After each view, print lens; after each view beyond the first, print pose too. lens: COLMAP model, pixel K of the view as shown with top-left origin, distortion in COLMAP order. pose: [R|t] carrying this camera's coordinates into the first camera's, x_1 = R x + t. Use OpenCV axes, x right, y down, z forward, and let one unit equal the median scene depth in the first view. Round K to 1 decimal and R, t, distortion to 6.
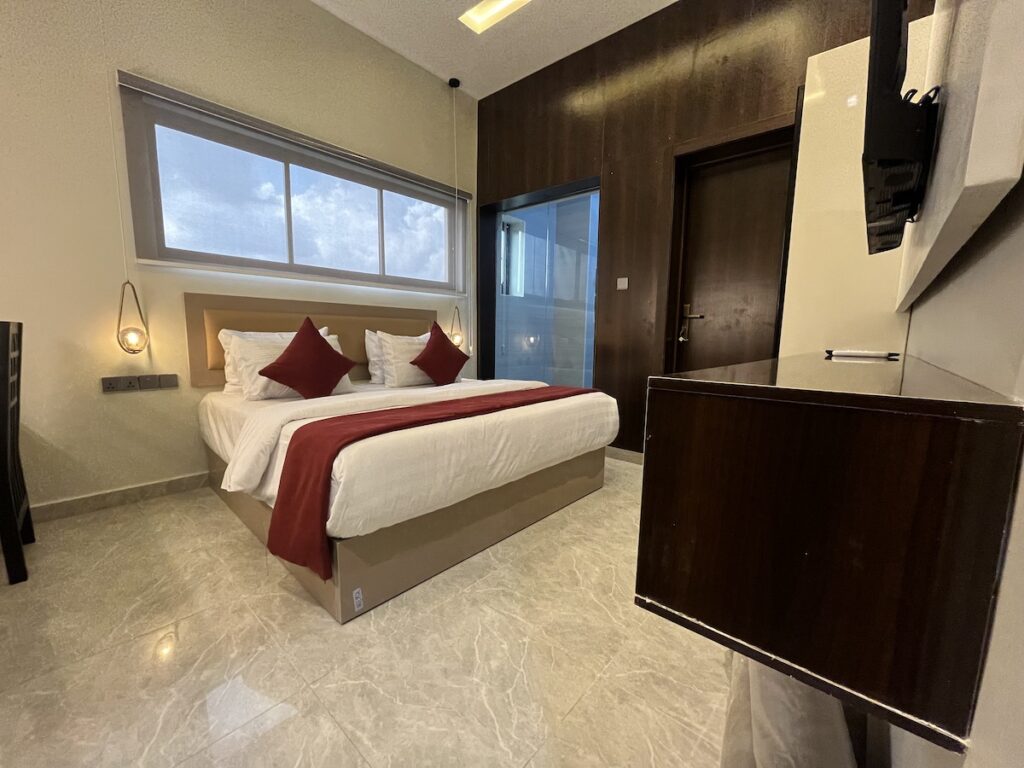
lens RADIAL K [[411.2, 0, 508.3], [0, 411.2, 388.1], [0, 0, 1]] dist [-0.001147, -0.002962]
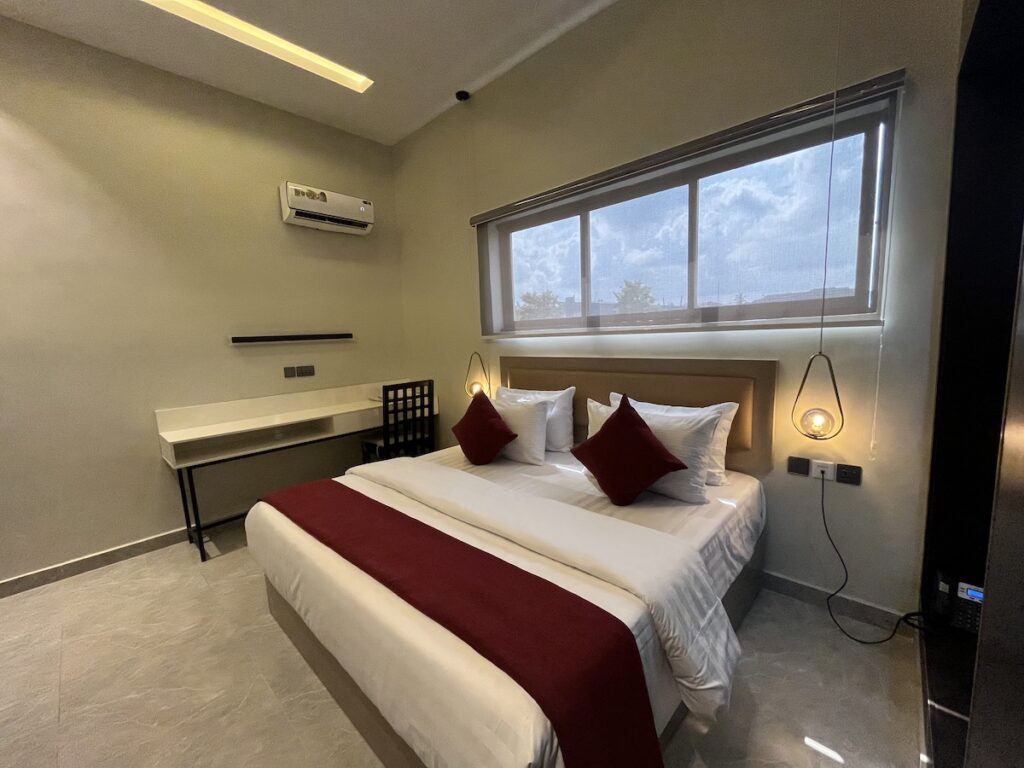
lens RADIAL K [[411.2, 0, 508.3], [0, 411.2, 388.1], [0, 0, 1]] dist [-0.001147, -0.002962]
pose [[-0.029171, 0.108550, -0.993663, 0.424214], [-0.088385, 0.989912, 0.110735, -0.208089], [0.995659, 0.091056, -0.019283, 0.784311]]
